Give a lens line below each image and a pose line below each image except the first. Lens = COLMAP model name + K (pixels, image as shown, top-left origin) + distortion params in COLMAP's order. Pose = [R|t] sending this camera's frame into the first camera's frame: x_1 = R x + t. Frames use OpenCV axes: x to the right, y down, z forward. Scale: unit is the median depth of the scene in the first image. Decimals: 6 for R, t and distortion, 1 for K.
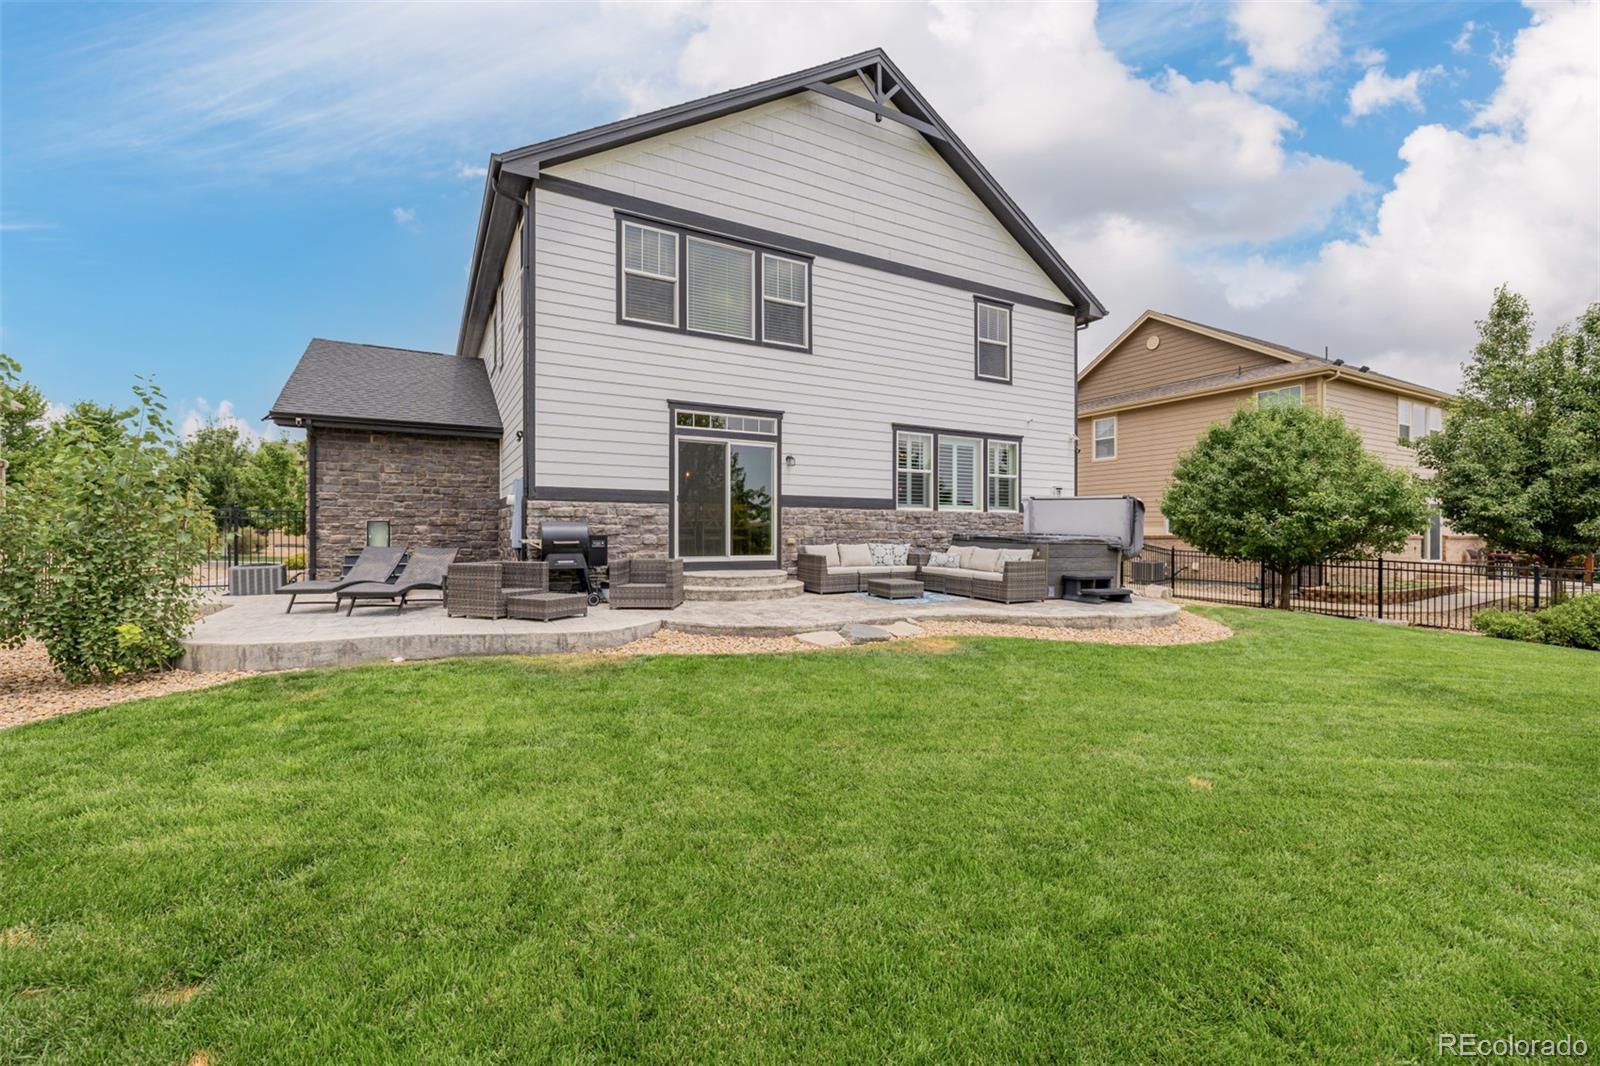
lens RADIAL K [[666.3, 0, 800.0], [0, 666.3, 533.0], [0, 0, 1]] dist [-0.000423, -0.000004]
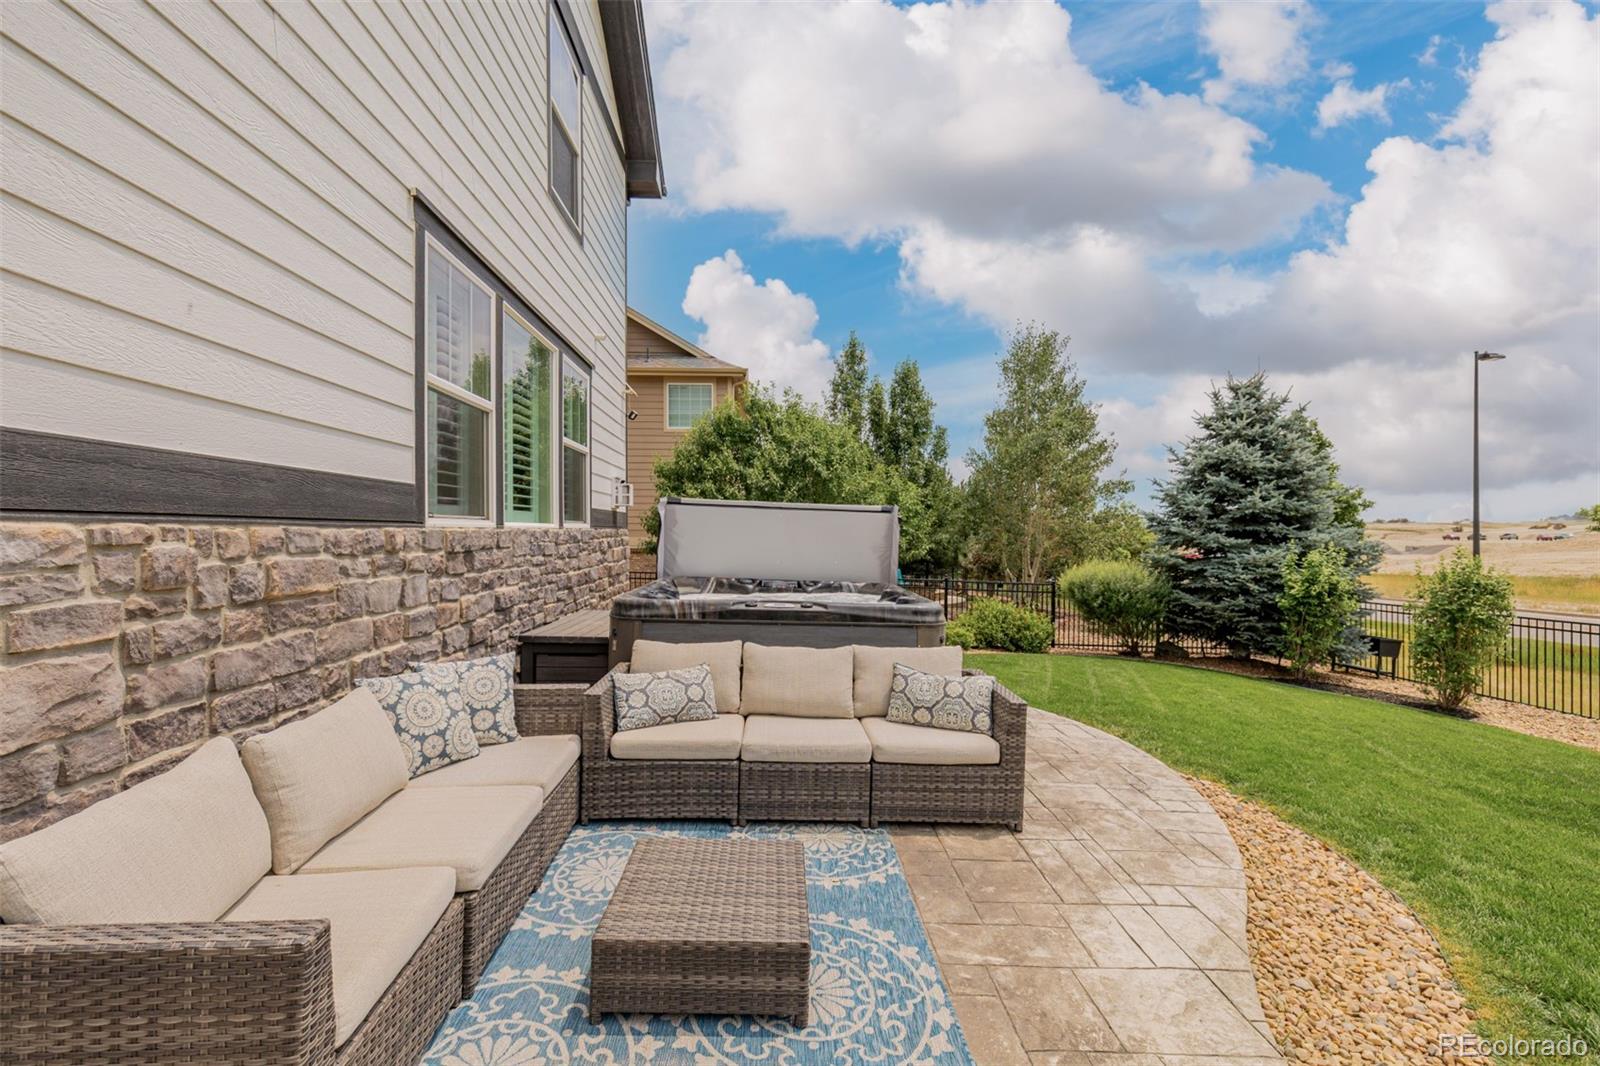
lens RADIAL K [[666.3, 0, 800.0], [0, 666.3, 533.0], [0, 0, 1]] dist [-0.000423, -0.000004]
pose [[0.442251, -0.002551, 0.896888, -0.030763], [-0.004108, 0.999980, 0.004869, -0.036676], [-0.896882, -0.005838, 0.442232, 0.802634]]
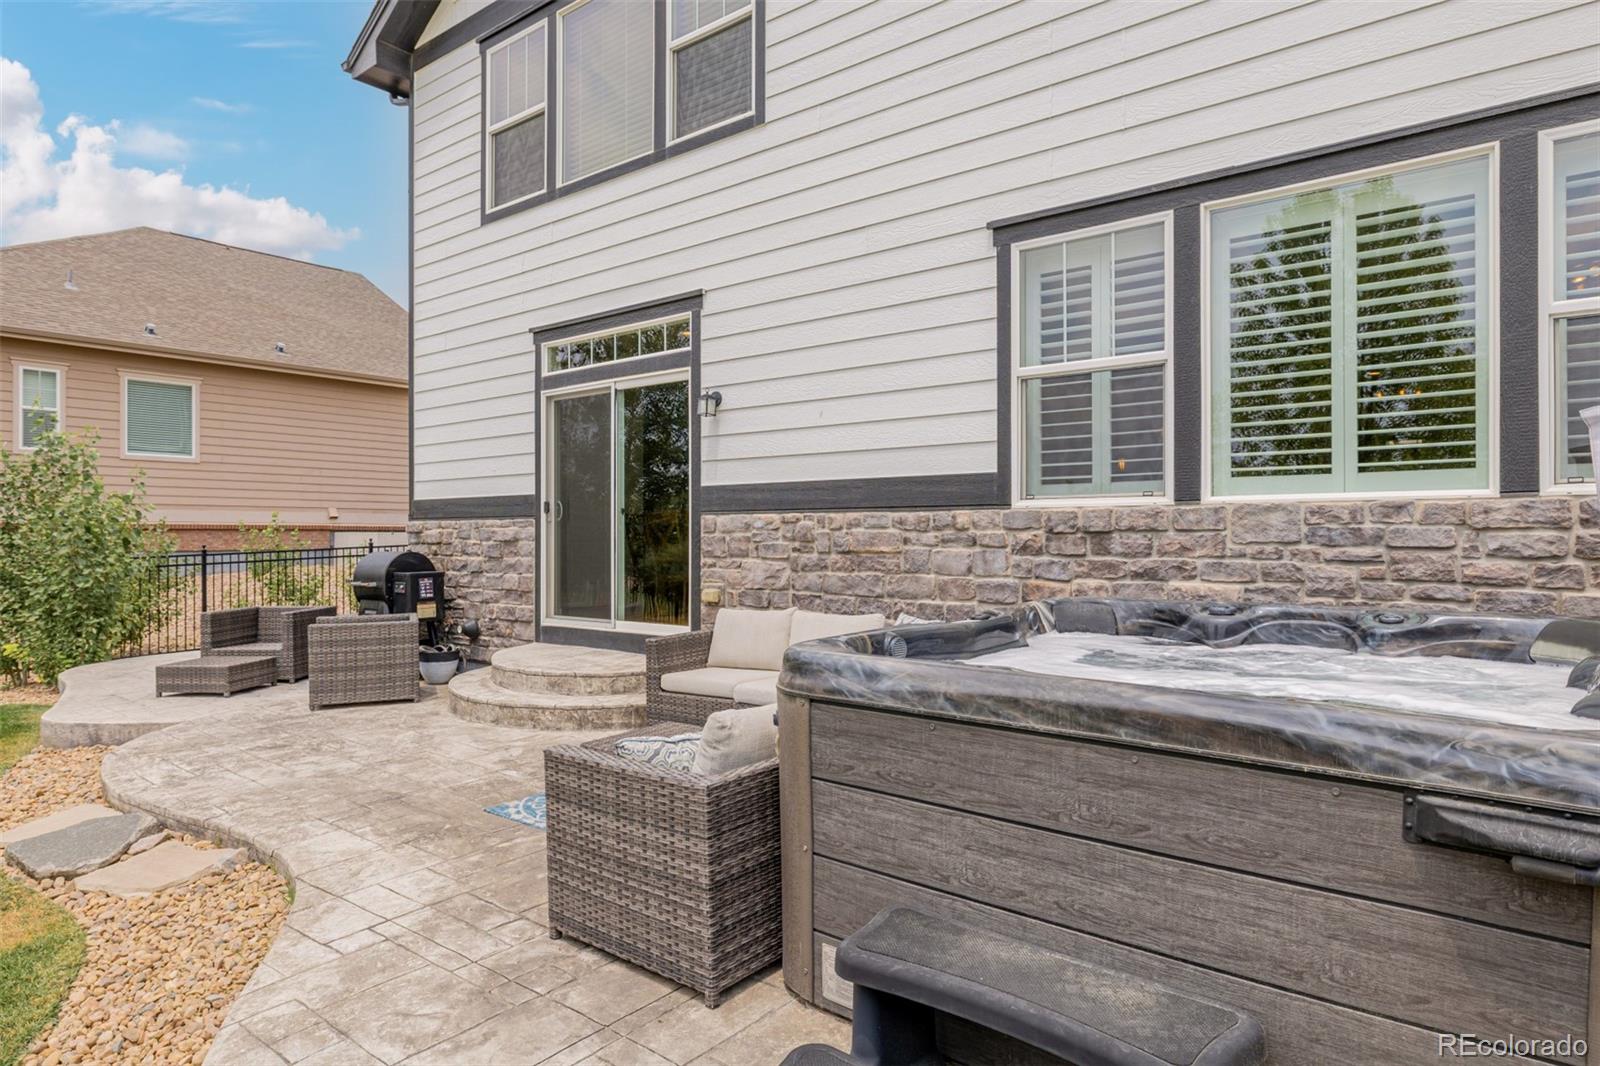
lens RADIAL K [[948.0, 0, 800.0], [0, 948.0, 533.0], [0, 0, 1]] dist [-0.005966, -0.000058]
pose [[0.375317, -0.004701, -0.926885, 0.542422], [0.007413, 0.999970, -0.002070, -0.025081], [0.926867, -0.006094, 0.375340, 0.807317]]
